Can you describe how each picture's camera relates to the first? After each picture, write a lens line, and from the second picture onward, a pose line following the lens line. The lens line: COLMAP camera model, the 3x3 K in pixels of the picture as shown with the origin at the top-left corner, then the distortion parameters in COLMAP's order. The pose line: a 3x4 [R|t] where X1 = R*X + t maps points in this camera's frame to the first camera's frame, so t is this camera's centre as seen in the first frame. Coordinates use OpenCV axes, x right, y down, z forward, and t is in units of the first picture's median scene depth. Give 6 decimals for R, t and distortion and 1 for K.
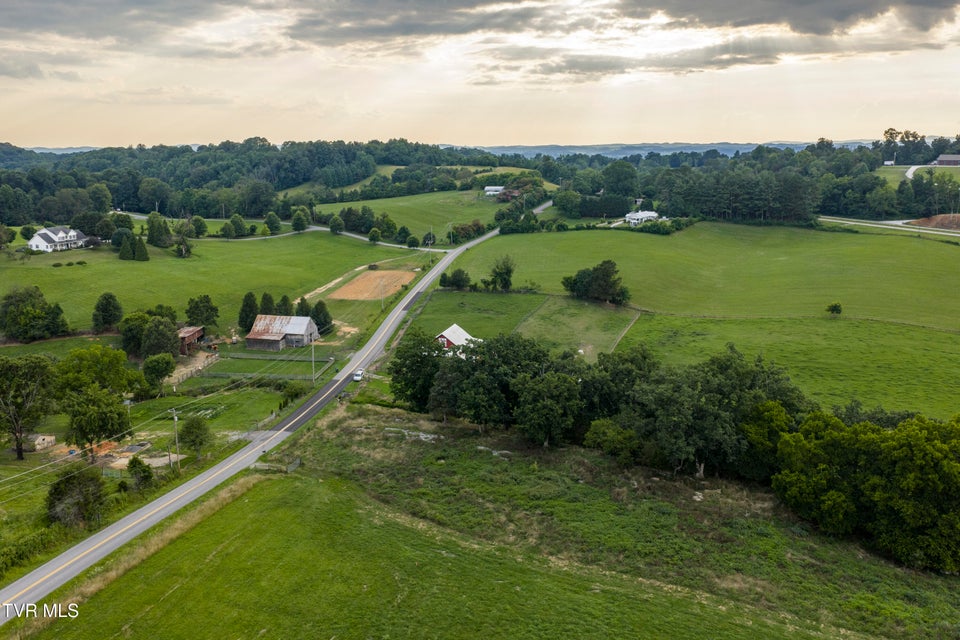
lens RADIAL K [[794.3, 0, 483.4], [0, 794.3, 314.1], [0, 0, 1]] dist [0.021241, -0.028713]
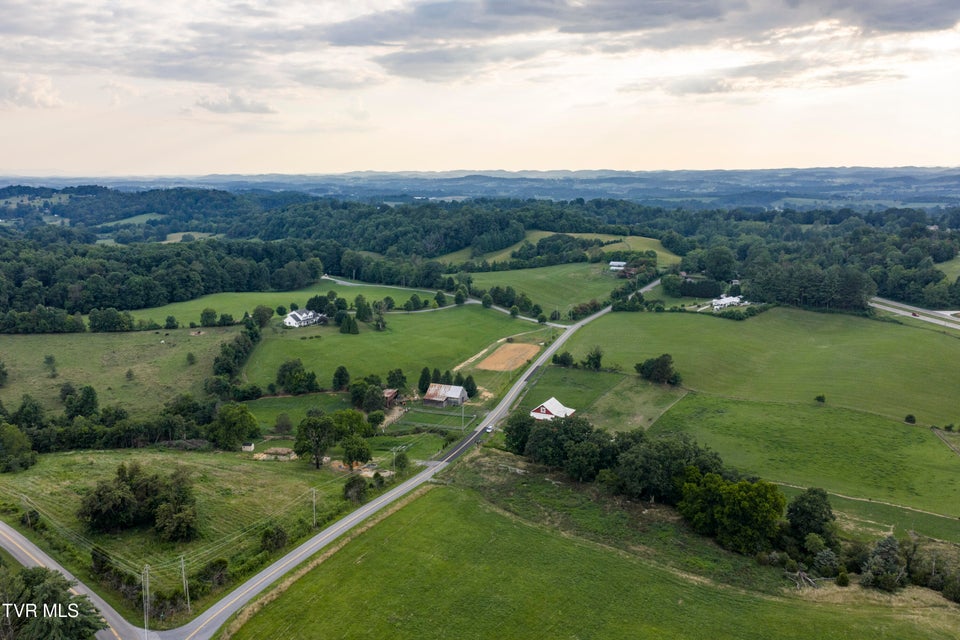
lens RADIAL K [[794.3, 0, 482.3], [0, 794.3, 325.2], [0, 0, 1]] dist [0.021241, -0.028713]
pose [[0.979787, 0.032732, -0.197347, 0.100631], [-0.035432, 0.999320, -0.010165, -0.083287], [0.196880, 0.016952, 0.980281, -0.428011]]
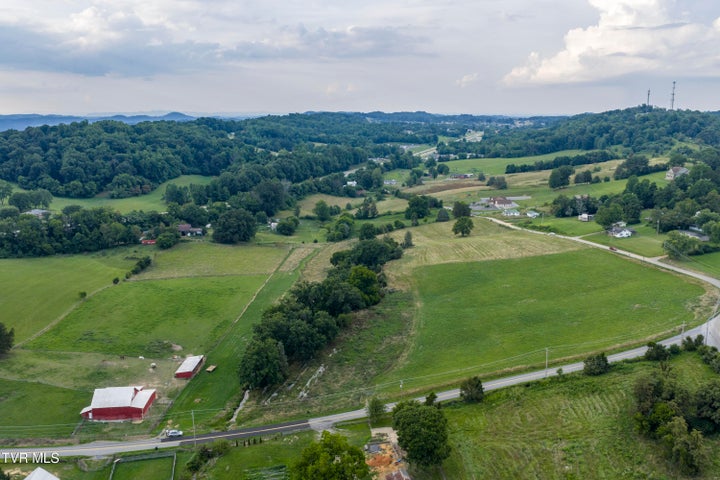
lens RADIAL K [[595.7, 0, 364.3], [0, 595.7, 245.4], [0, 0, 1]] dist [0.021241, -0.028713]
pose [[-0.340463, -0.204185, 0.917820, -0.733828], [0.197472, 0.938838, 0.282112, -0.280011], [-0.919288, 0.277293, -0.279319, 0.631098]]
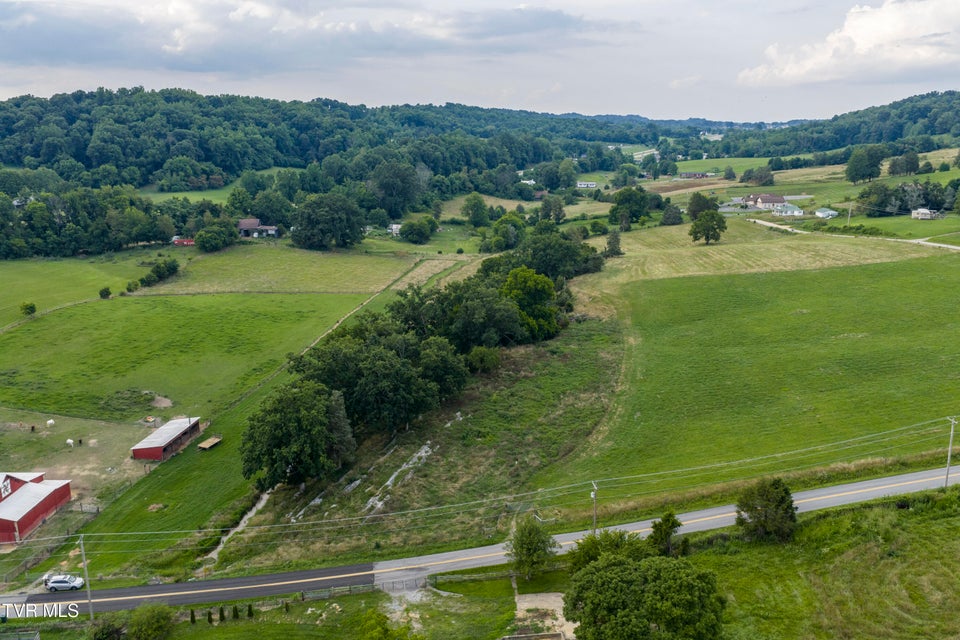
lens RADIAL K [[794.3, 0, 485.2], [0, 794.3, 325.0], [0, 0, 1]] dist [0.021241, -0.028713]
pose [[-0.259096, -0.238323, 0.935987, -0.483068], [0.202041, 0.934266, 0.293813, -0.129081], [-0.944483, 0.265234, -0.193914, 0.549087]]
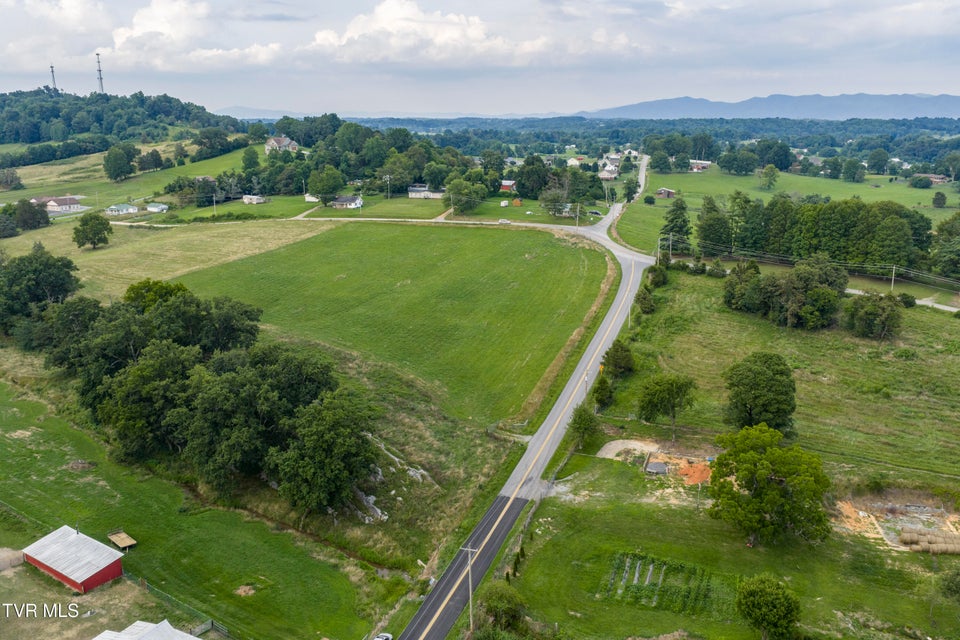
lens RADIAL K [[794.3, 0, 481.8], [0, 794.3, 322.0], [0, 0, 1]] dist [0.021241, -0.028713]
pose [[-0.978252, -0.052479, 0.200671, -0.211594], [0.041480, 0.898424, 0.437165, -0.212865], [-0.203229, 0.435981, -0.876709, 0.922202]]
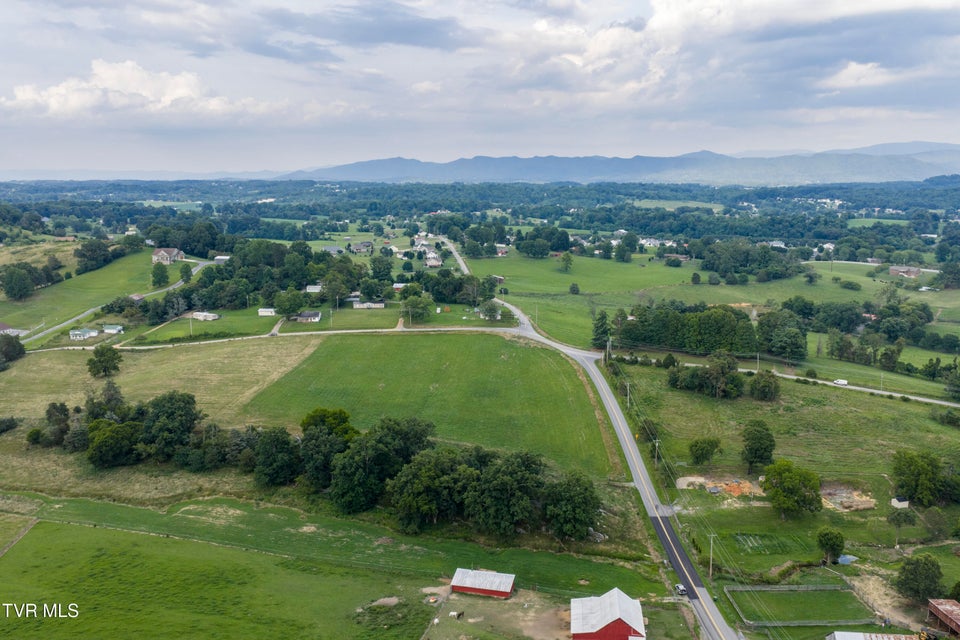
lens RADIAL K [[794.3, 0, 480.4], [0, 794.3, 317.3], [0, 0, 1]] dist [0.021241, -0.028713]
pose [[-0.990132, 0.027355, -0.137443, 0.151035], [-0.026144, 0.927488, 0.372936, -0.416296], [0.137678, 0.372850, -0.917621, 1.217235]]
